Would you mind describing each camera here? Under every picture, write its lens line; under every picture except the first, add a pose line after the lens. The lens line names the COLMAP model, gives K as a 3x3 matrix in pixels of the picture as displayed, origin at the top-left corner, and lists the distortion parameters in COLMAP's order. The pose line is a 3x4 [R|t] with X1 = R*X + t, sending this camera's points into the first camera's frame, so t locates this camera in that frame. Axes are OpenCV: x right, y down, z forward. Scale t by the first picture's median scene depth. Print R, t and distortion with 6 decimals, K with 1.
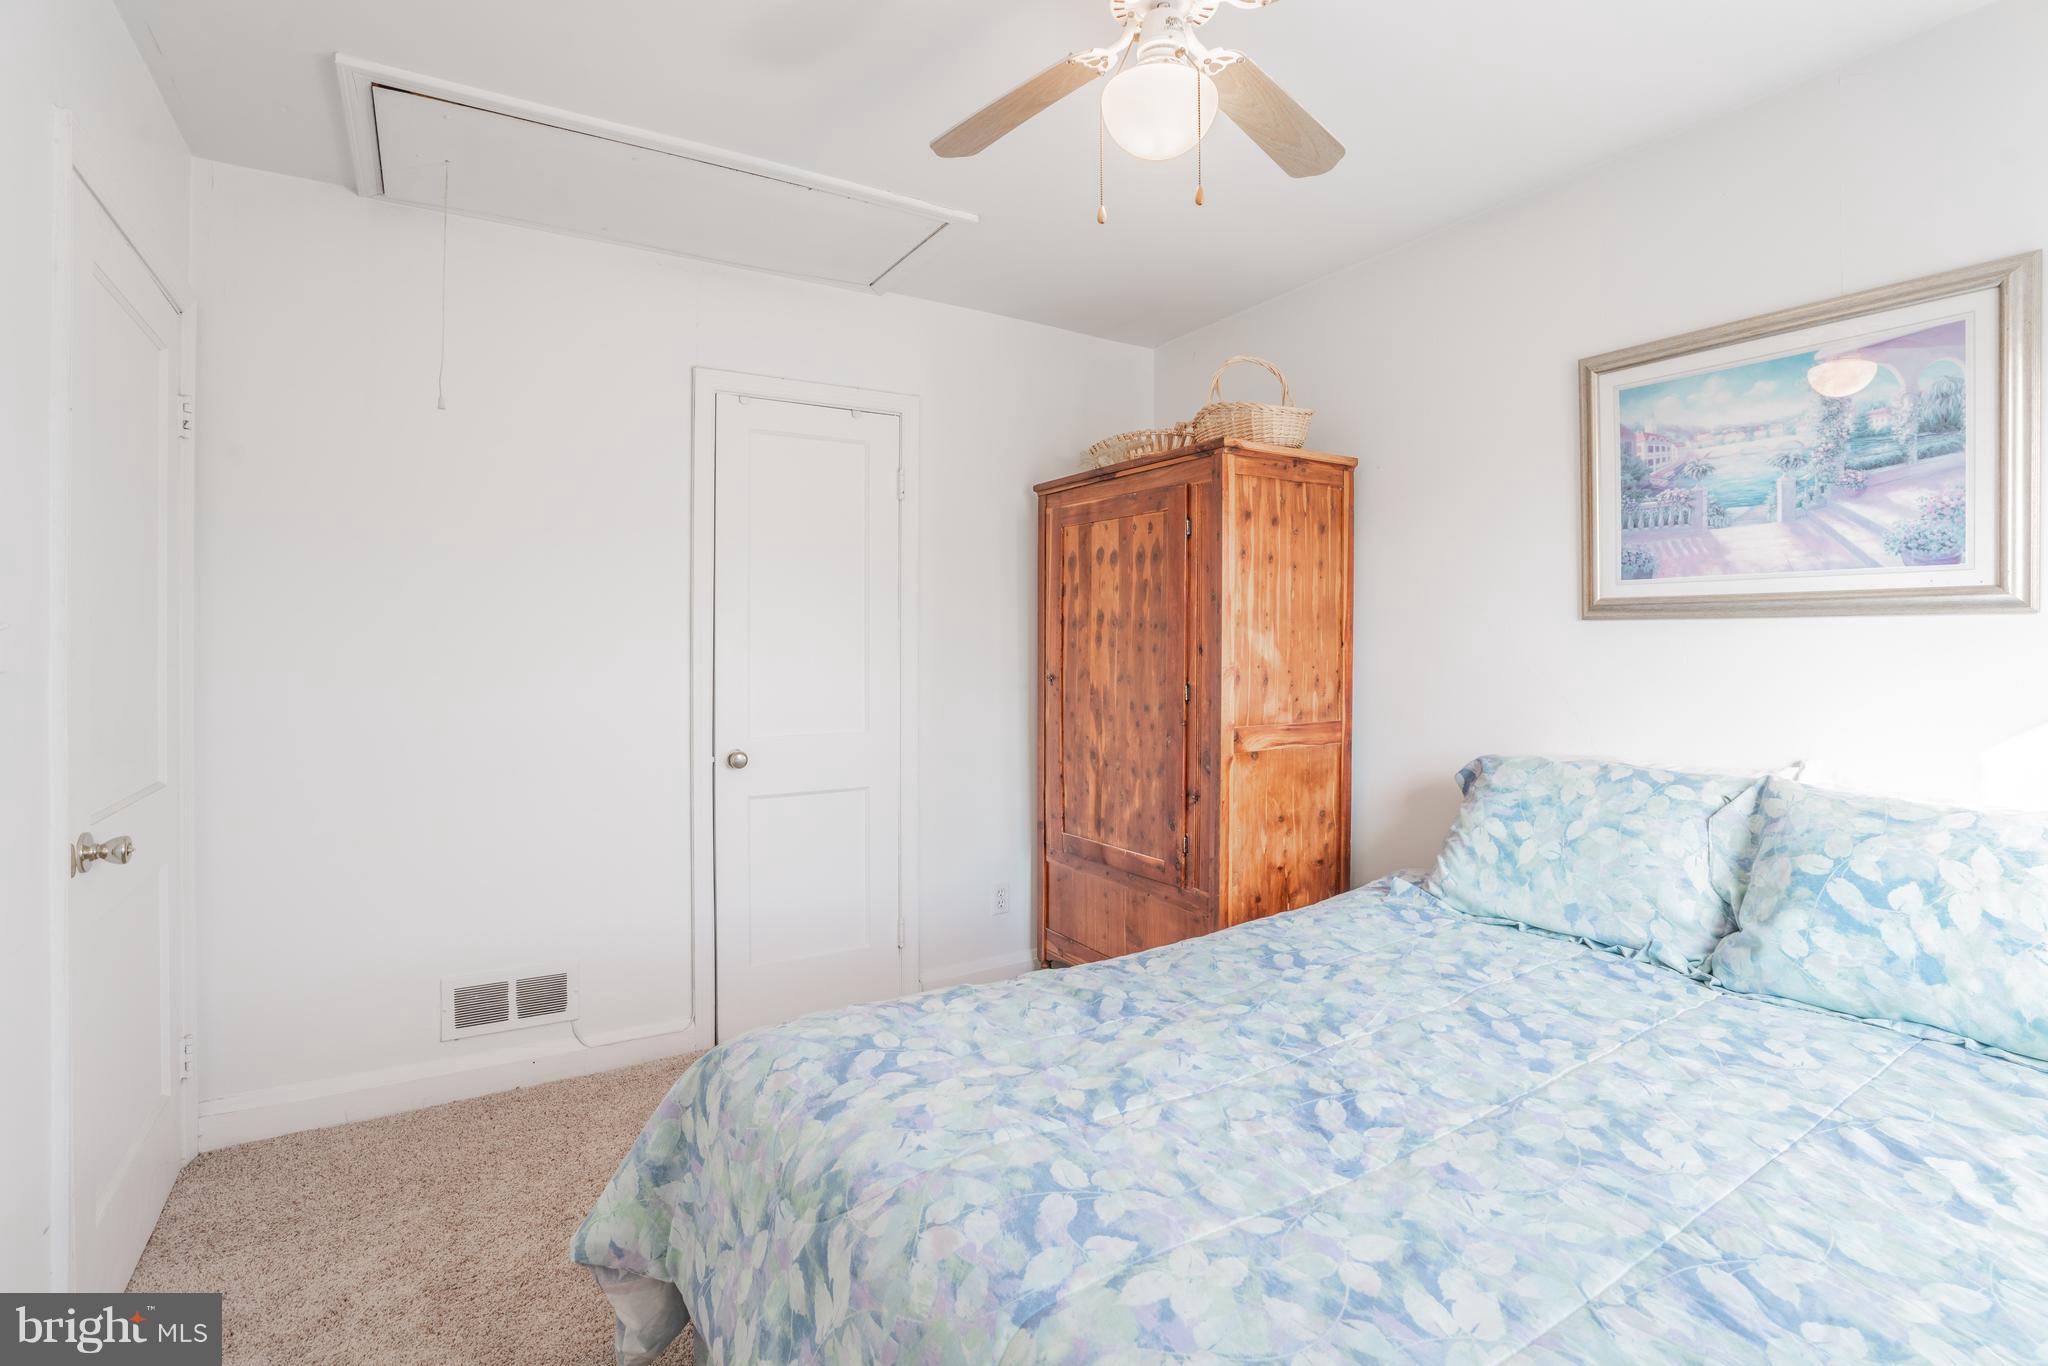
lens RADIAL K [[976.4, 0, 1024.0], [0, 976.4, 683.0], [0, 0, 1]] dist [0.028359, 0.000497]
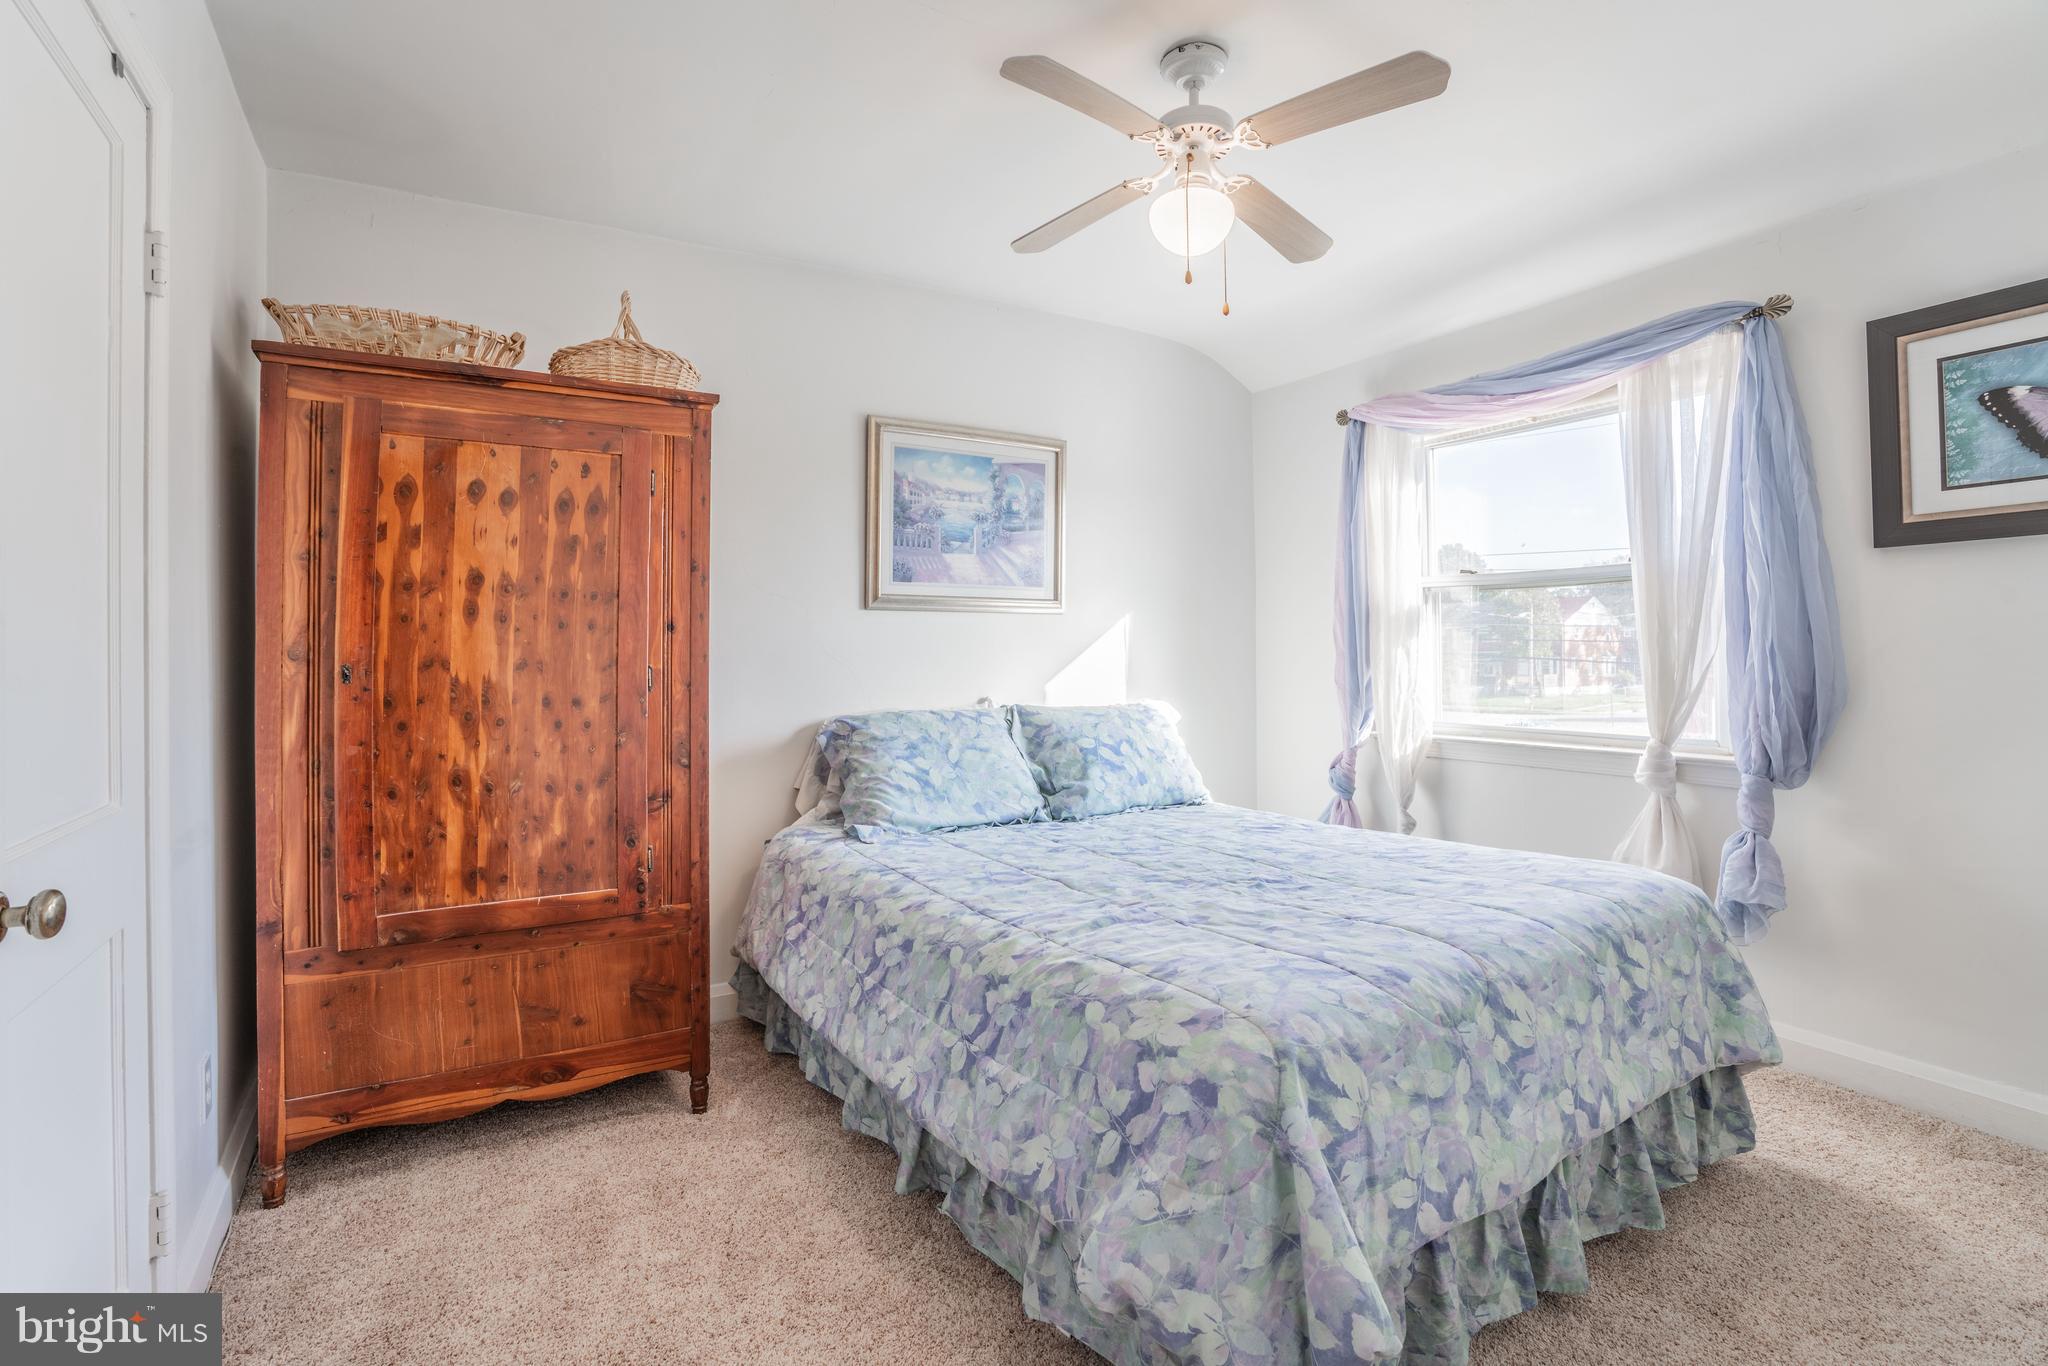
lens RADIAL K [[984.7, 0, 1024.0], [0, 984.7, 683.0], [0, 0, 1]] dist [-0.001592, 0.000172]
pose [[0.050928, -0.035245, 0.998080, -0.636653], [0.046929, 0.998358, 0.032861, 0.001598], [-0.997599, 0.045166, 0.052498, 0.607593]]
